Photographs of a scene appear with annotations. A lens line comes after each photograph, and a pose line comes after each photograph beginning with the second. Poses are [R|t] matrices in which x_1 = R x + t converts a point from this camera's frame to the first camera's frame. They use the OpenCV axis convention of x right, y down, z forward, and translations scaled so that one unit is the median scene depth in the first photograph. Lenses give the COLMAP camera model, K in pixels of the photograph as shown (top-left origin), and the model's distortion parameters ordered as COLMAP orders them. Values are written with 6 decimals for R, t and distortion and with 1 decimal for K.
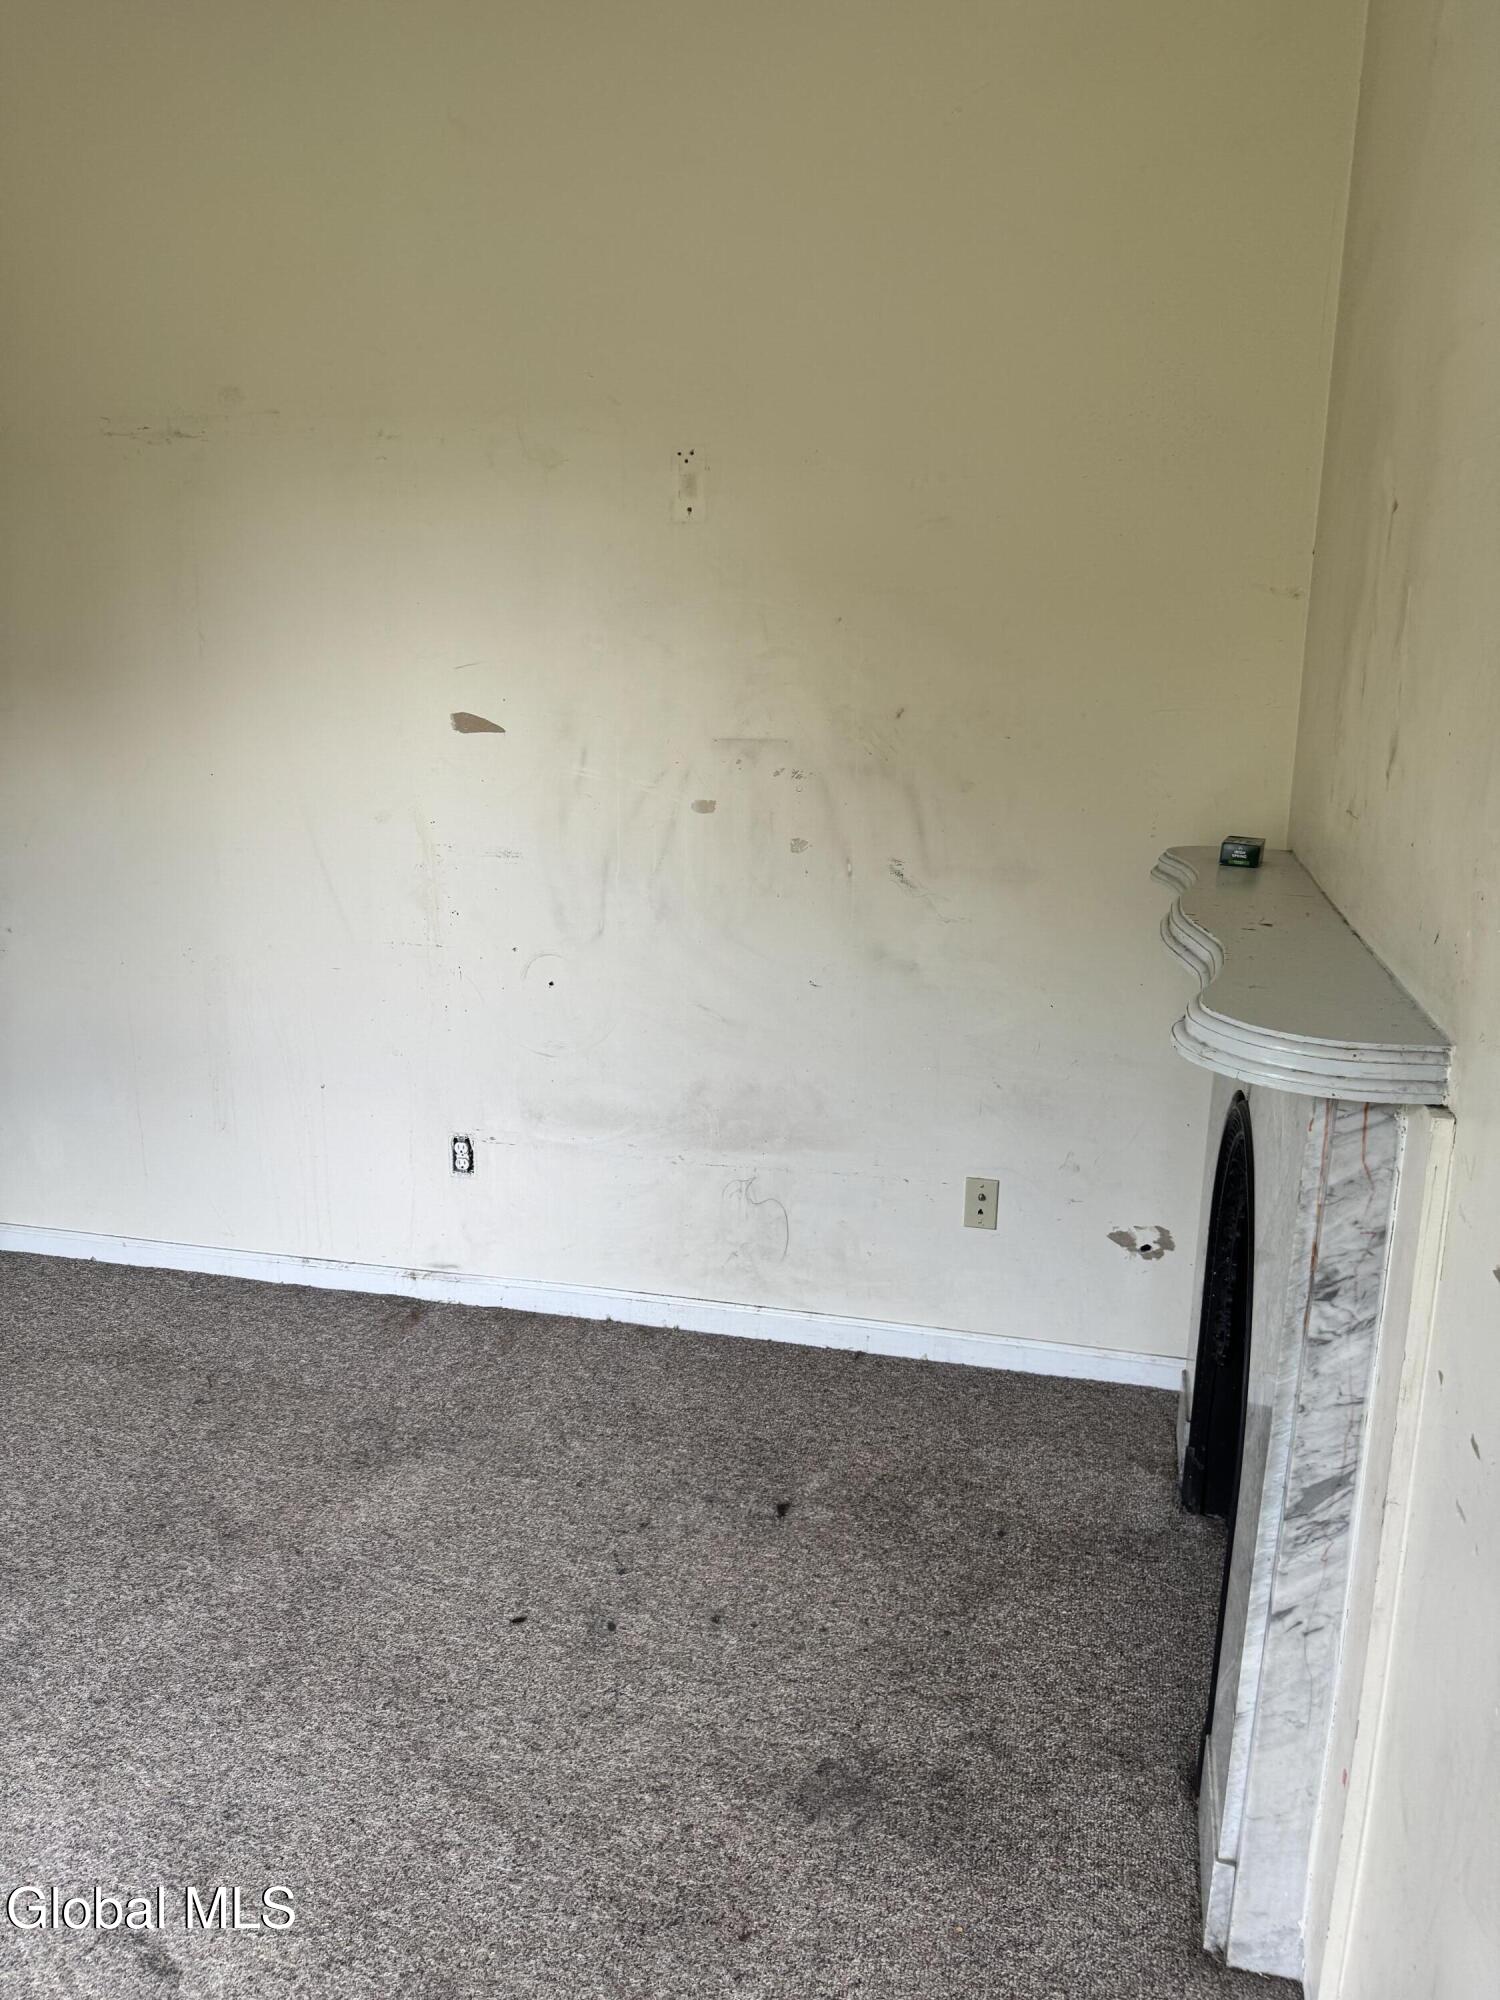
lens RADIAL K [[1409.0, 0, 740.3], [0, 1409.0, 994.1], [0, 0, 1]] dist [0.022555, -0.023076]
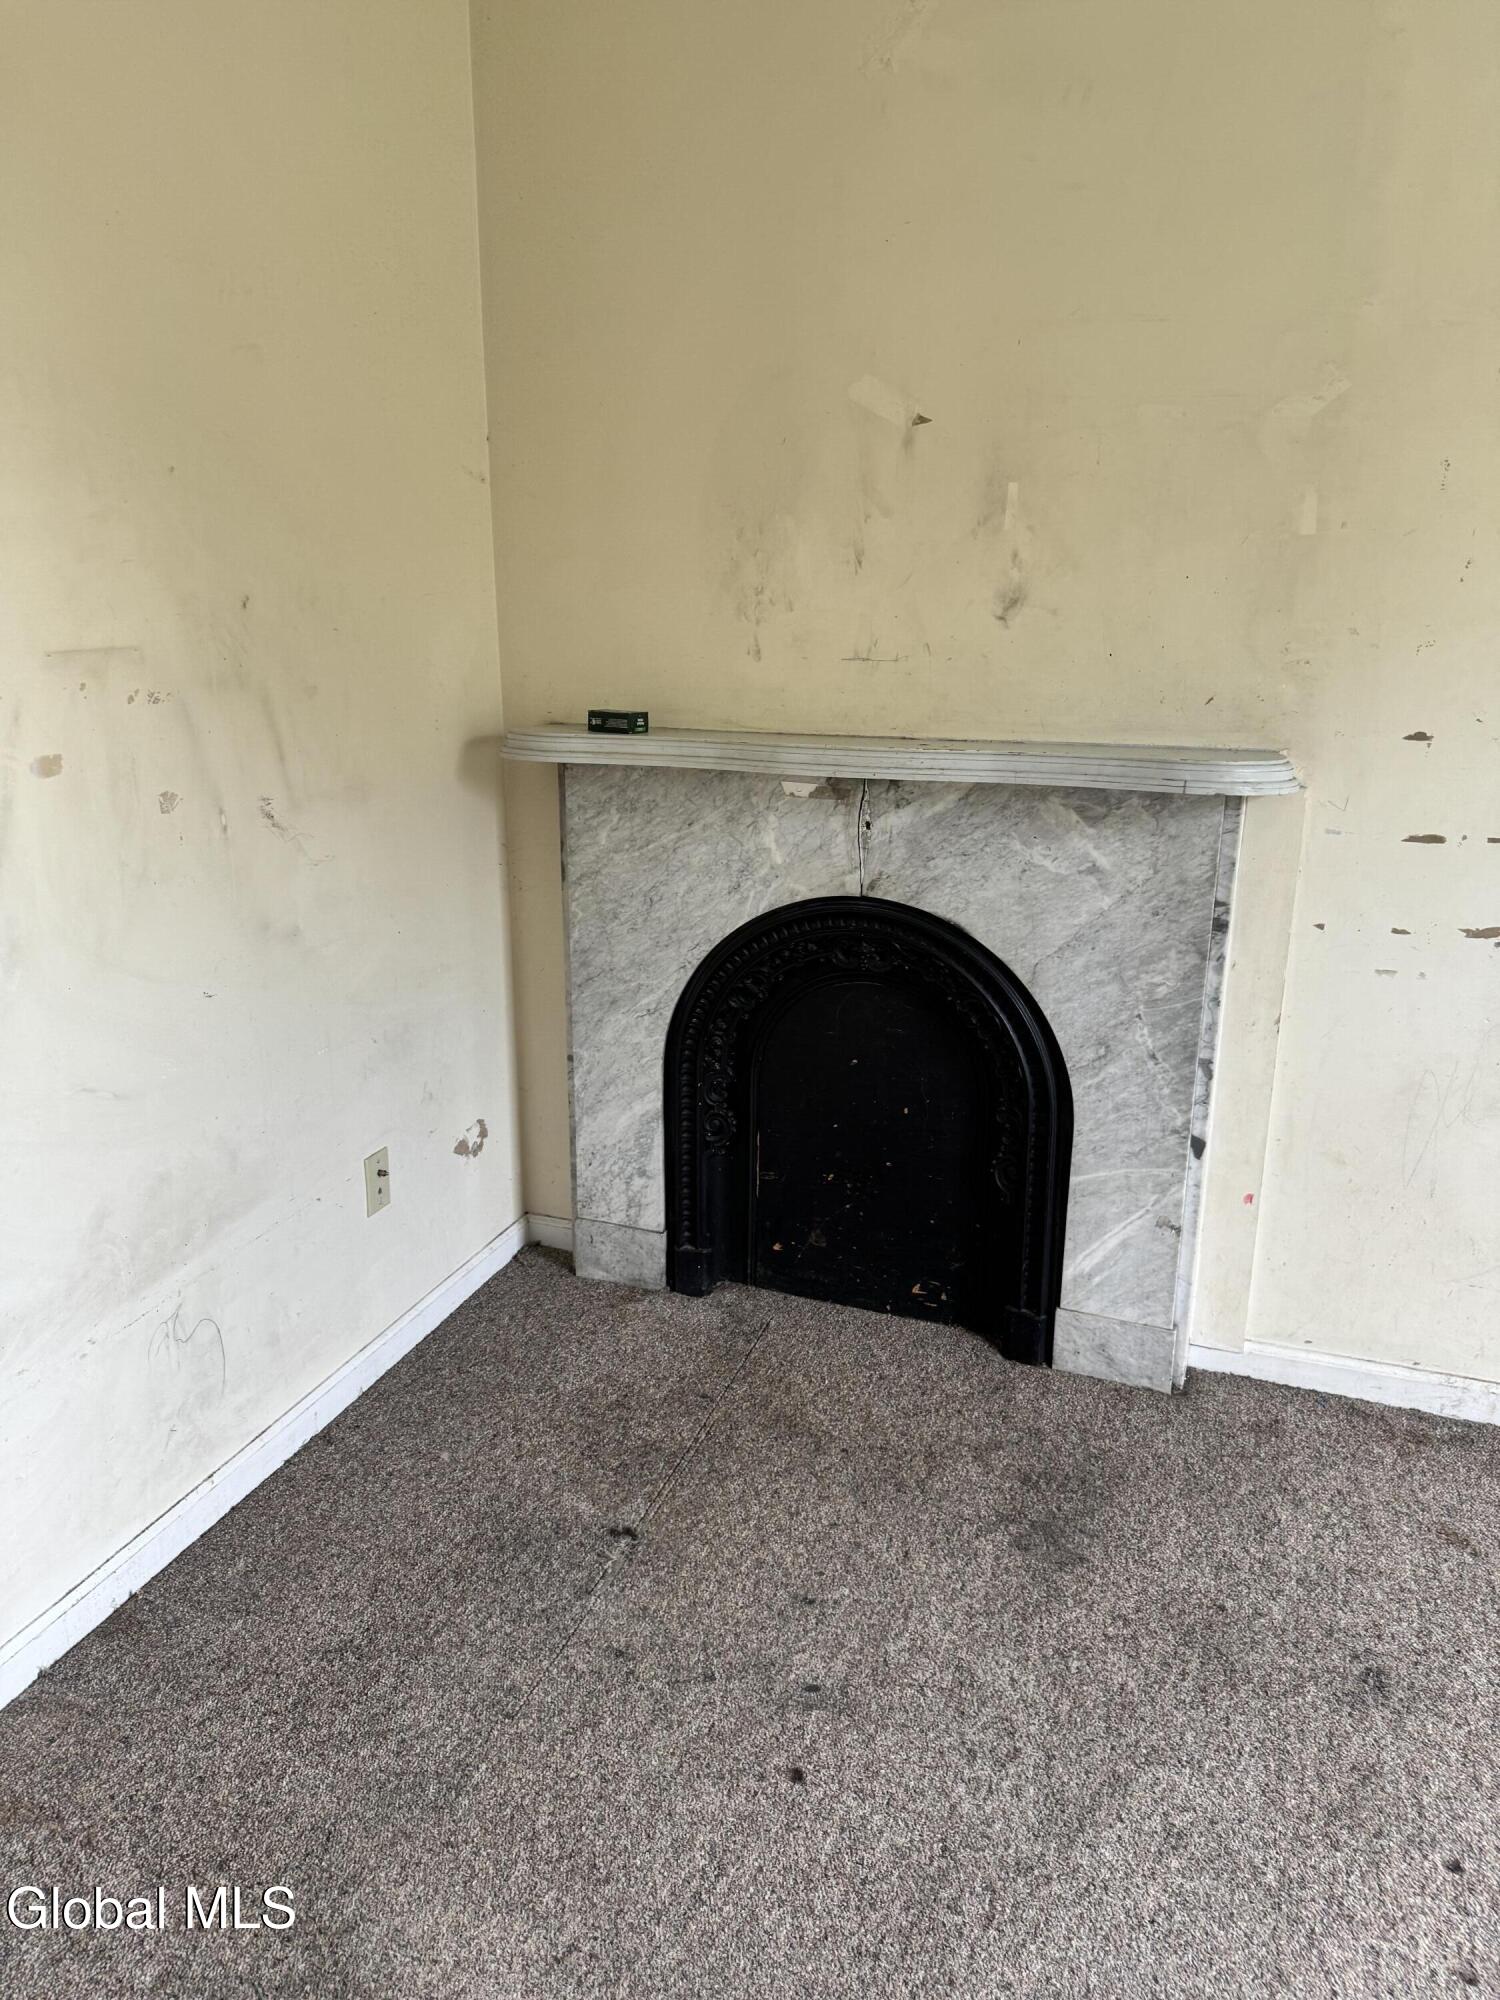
lens RADIAL K [[1409.0, 0, 738.5], [0, 1409.0, 996.2], [0, 0, 1]] dist [0.022555, -0.023076]
pose [[0.112694, -0.285622, 0.951693, -0.607472], [0.241127, 0.937026, 0.252668, -0.124722], [-0.963928, 0.201004, 0.174469, 0.637239]]
